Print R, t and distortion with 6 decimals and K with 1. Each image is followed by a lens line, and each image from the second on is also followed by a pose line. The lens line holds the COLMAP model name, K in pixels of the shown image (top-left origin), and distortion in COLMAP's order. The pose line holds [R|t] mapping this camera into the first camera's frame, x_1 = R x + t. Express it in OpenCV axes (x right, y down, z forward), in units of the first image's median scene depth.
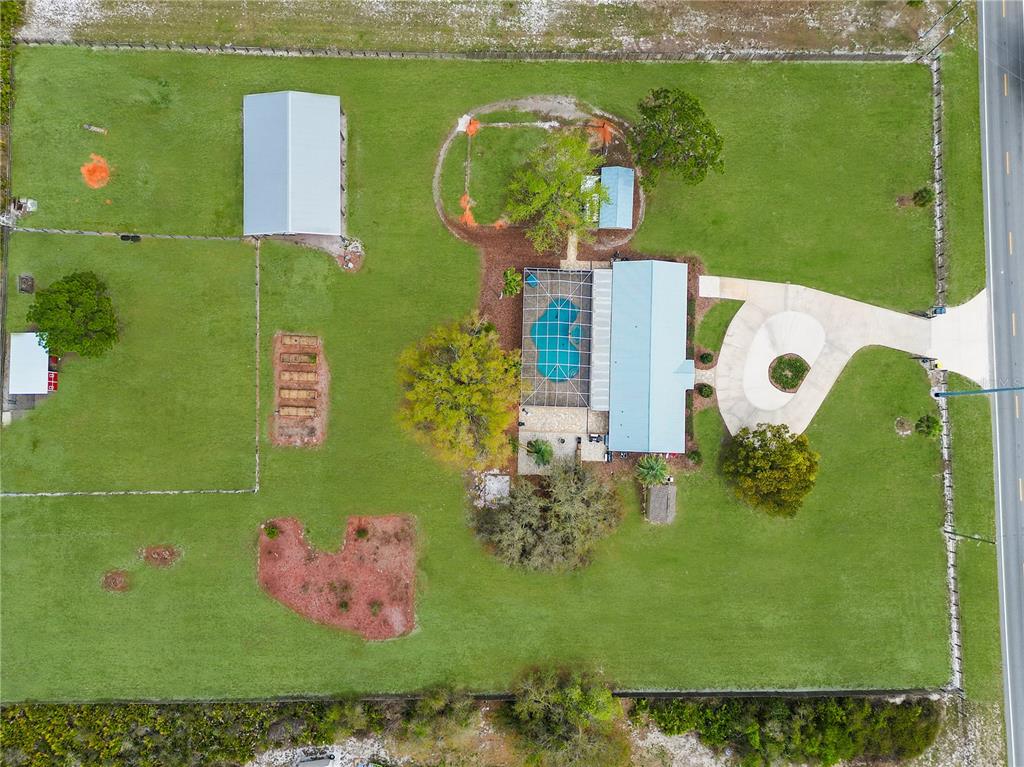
lens RADIAL K [[726.6, 0, 512.0], [0, 726.6, 383.5], [0, 0, 1]] dist [0.077774, -0.084460]
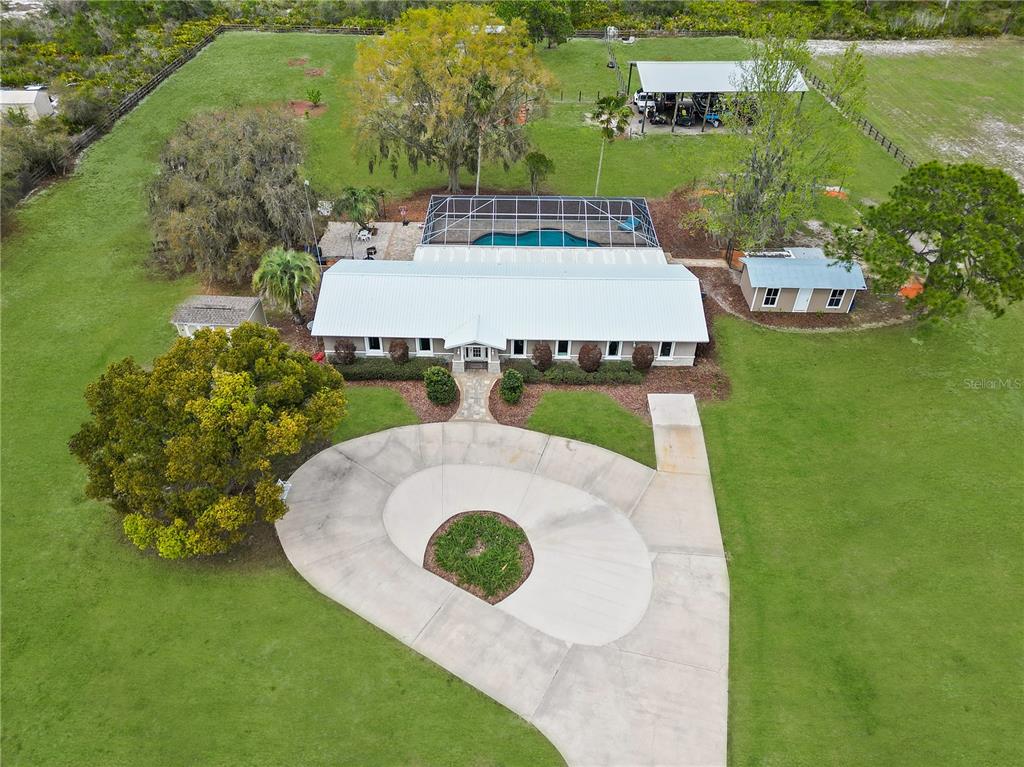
lens RADIAL K [[726.6, 0, 512.0], [0, 726.6, 383.5], [0, 0, 1]] dist [0.077774, -0.084460]
pose [[0.021427, 0.599455, -0.800121, 0.621088], [-0.998624, 0.051155, 0.011583, -0.038994], [0.047874, 0.798772, 0.599726, 0.717416]]
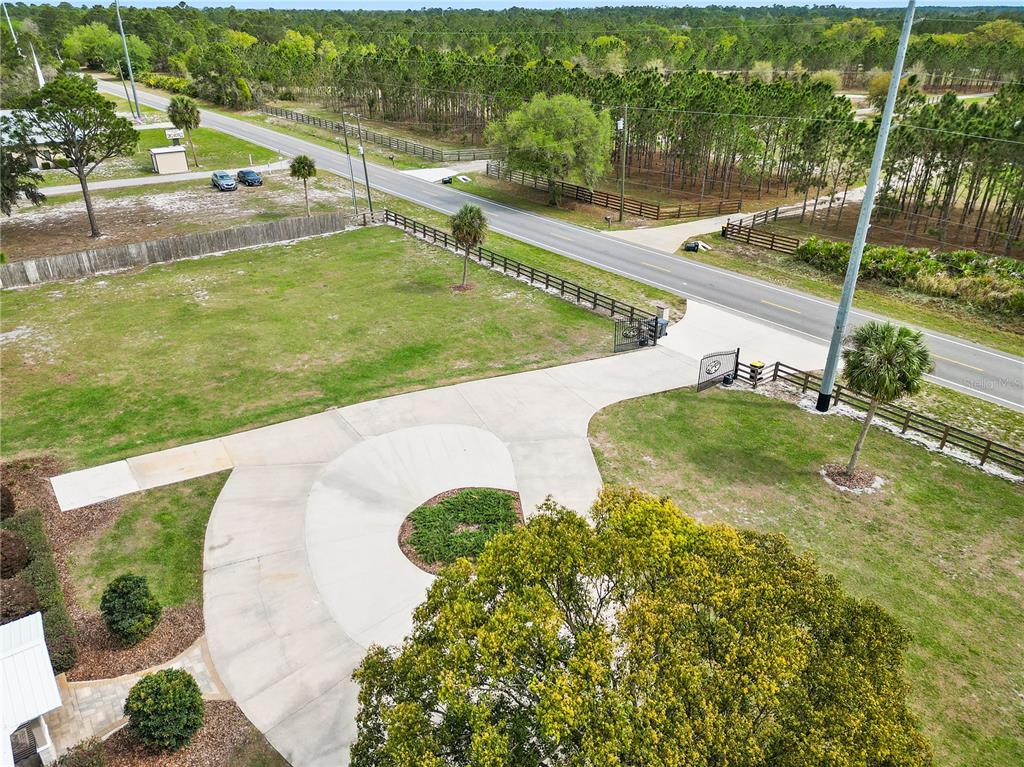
lens RADIAL K [[726.6, 0, 512.0], [0, 726.6, 383.5], [0, 0, 1]] dist [0.077774, -0.084460]
pose [[0.784785, -0.305096, 0.539471, 0.254789], [0.619581, 0.407600, -0.670807, 0.165910], [-0.015228, 0.860685, 0.508910, 0.808423]]
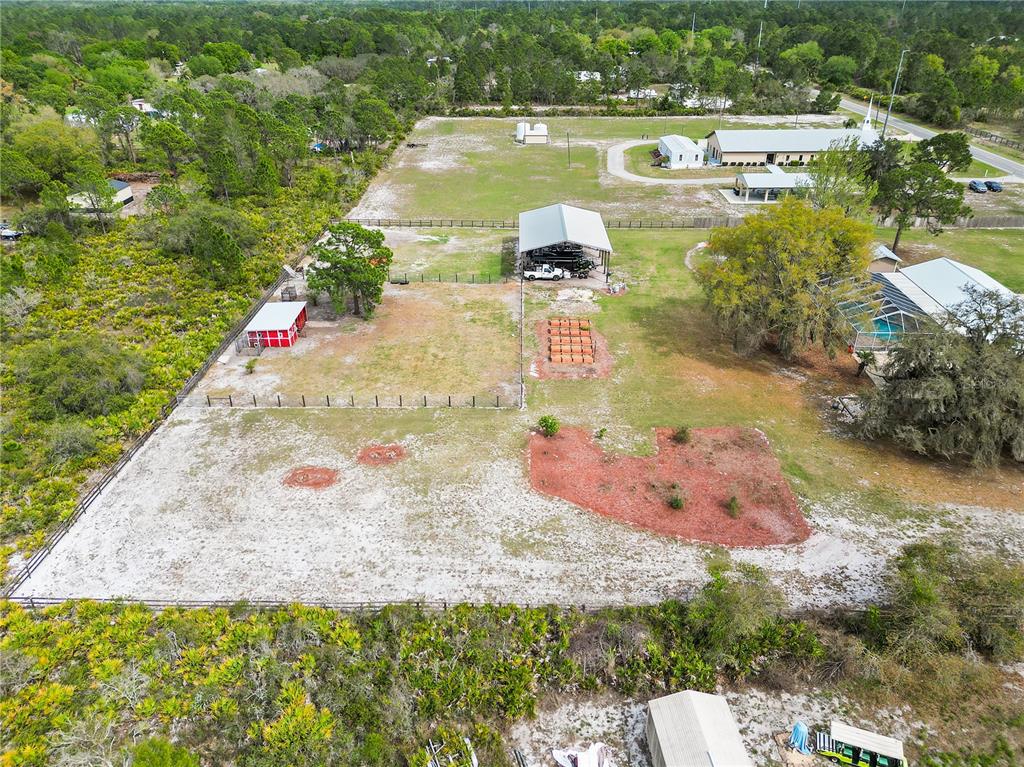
lens RADIAL K [[740.4, 0, 510.7], [0, 740.4, 361.1], [0, 0, 1]] dist [0.107863, -0.110733]
pose [[0.999386, -0.012836, -0.032588, -0.329552], [-0.021722, 0.502723, -0.864175, 0.741144], [0.027476, 0.864352, 0.502135, 0.579508]]
